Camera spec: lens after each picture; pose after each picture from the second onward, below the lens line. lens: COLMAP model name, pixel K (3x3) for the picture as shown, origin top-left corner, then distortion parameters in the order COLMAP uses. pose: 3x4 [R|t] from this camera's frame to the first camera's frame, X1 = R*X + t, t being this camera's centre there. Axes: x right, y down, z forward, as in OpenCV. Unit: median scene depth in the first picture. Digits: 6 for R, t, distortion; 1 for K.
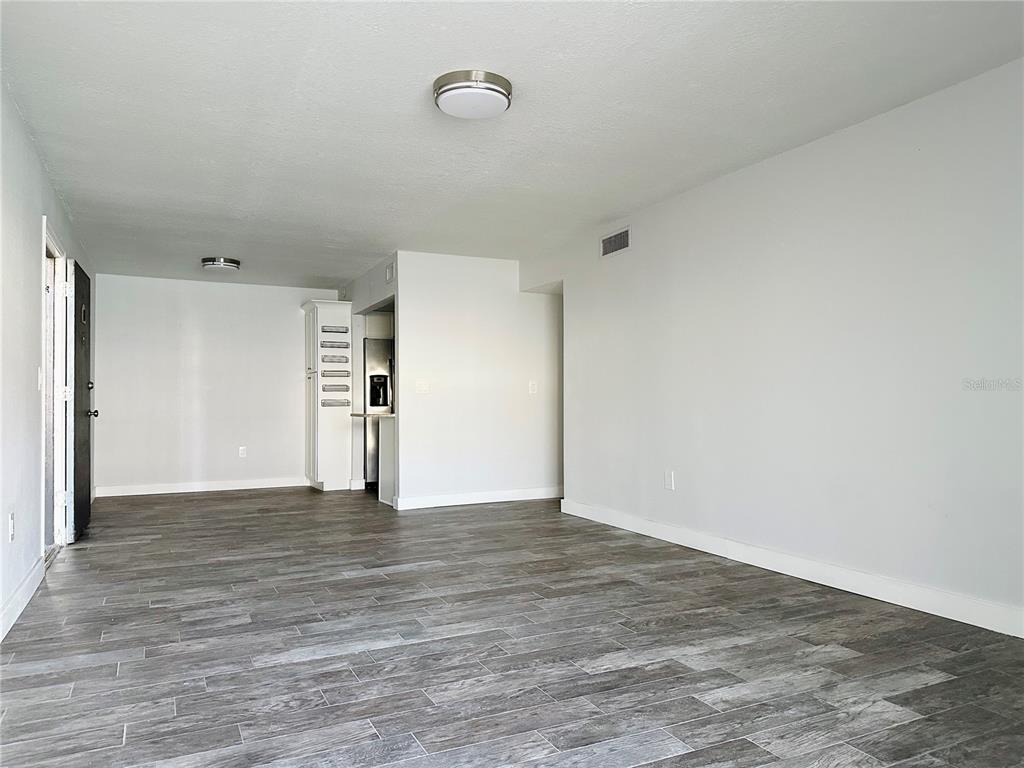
lens RADIAL K [[719.3, 0, 512.0], [0, 719.3, 384.0], [0, 0, 1]] dist [0.001579, -0.001817]
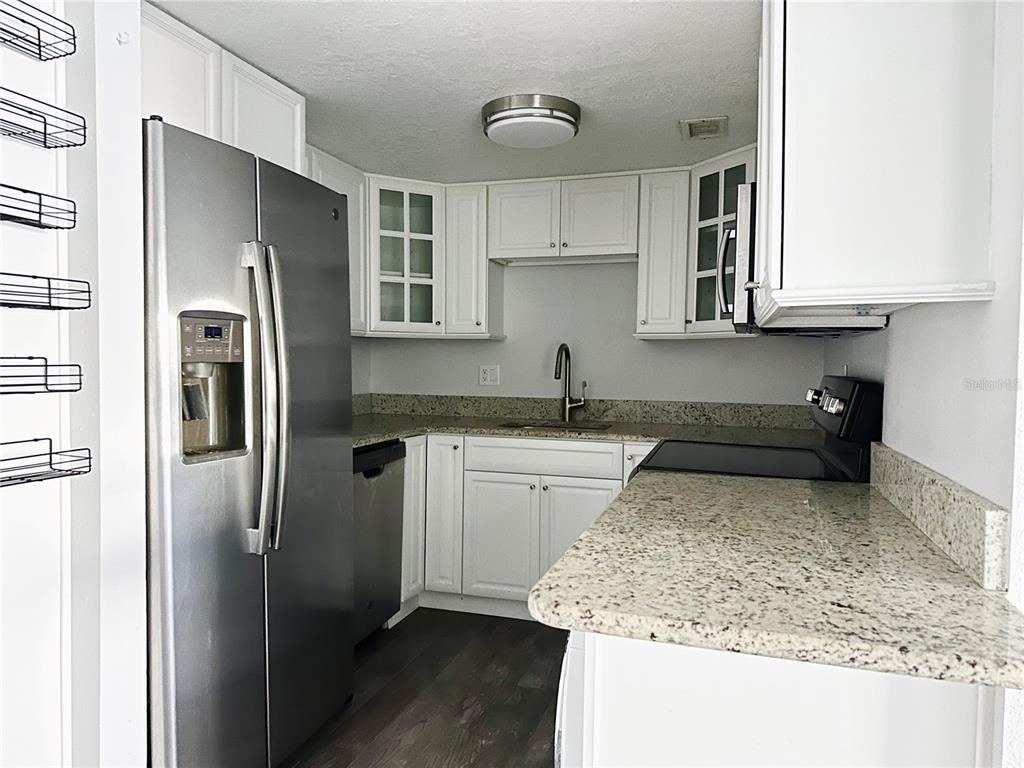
lens RADIAL K [[719.3, 0, 512.0], [0, 719.3, 384.0], [0, 0, 1]] dist [0.001579, -0.001817]
pose [[0.688850, -0.001666, 0.724902, -0.283206], [-0.035072, 0.998750, 0.035624, -0.002014], [-0.724055, -0.049963, 0.687930, 0.801950]]
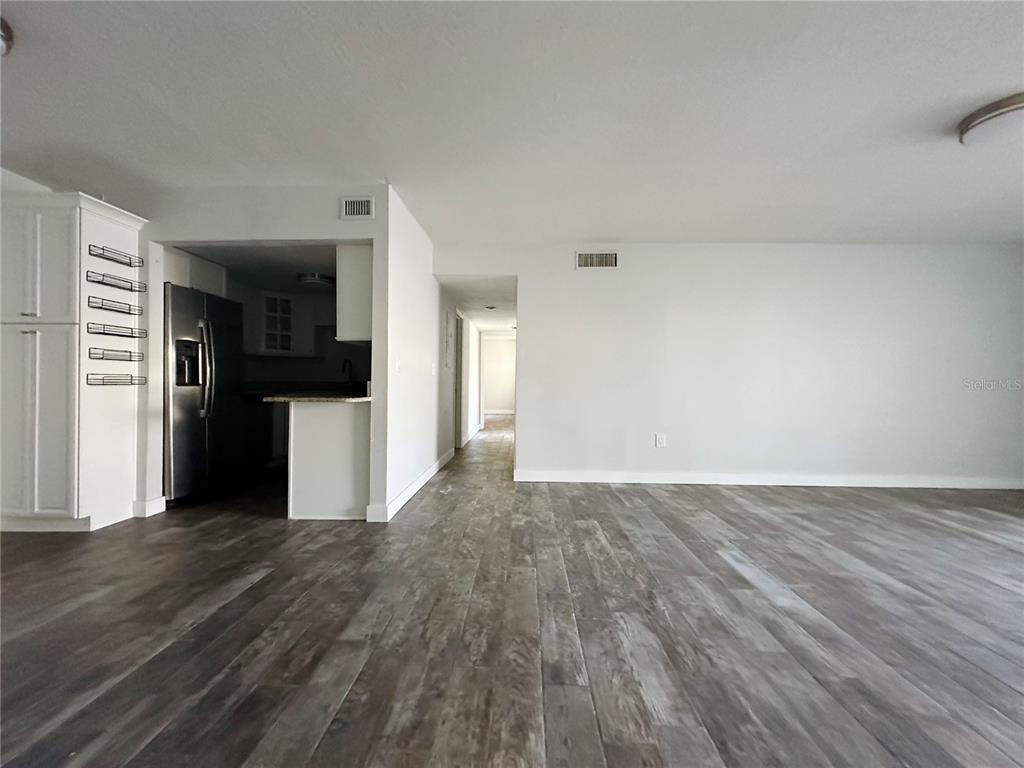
lens RADIAL K [[408.4, 0, 512.0], [0, 408.4, 384.0], [0, 0, 1]] dist [-0.002979, -0.000388]
pose [[0.470006, 0.016392, 0.882511, -0.390165], [-0.031315, 0.999508, -0.001887, 0.020261], [-0.882108, -0.026749, 0.470288, 0.548695]]
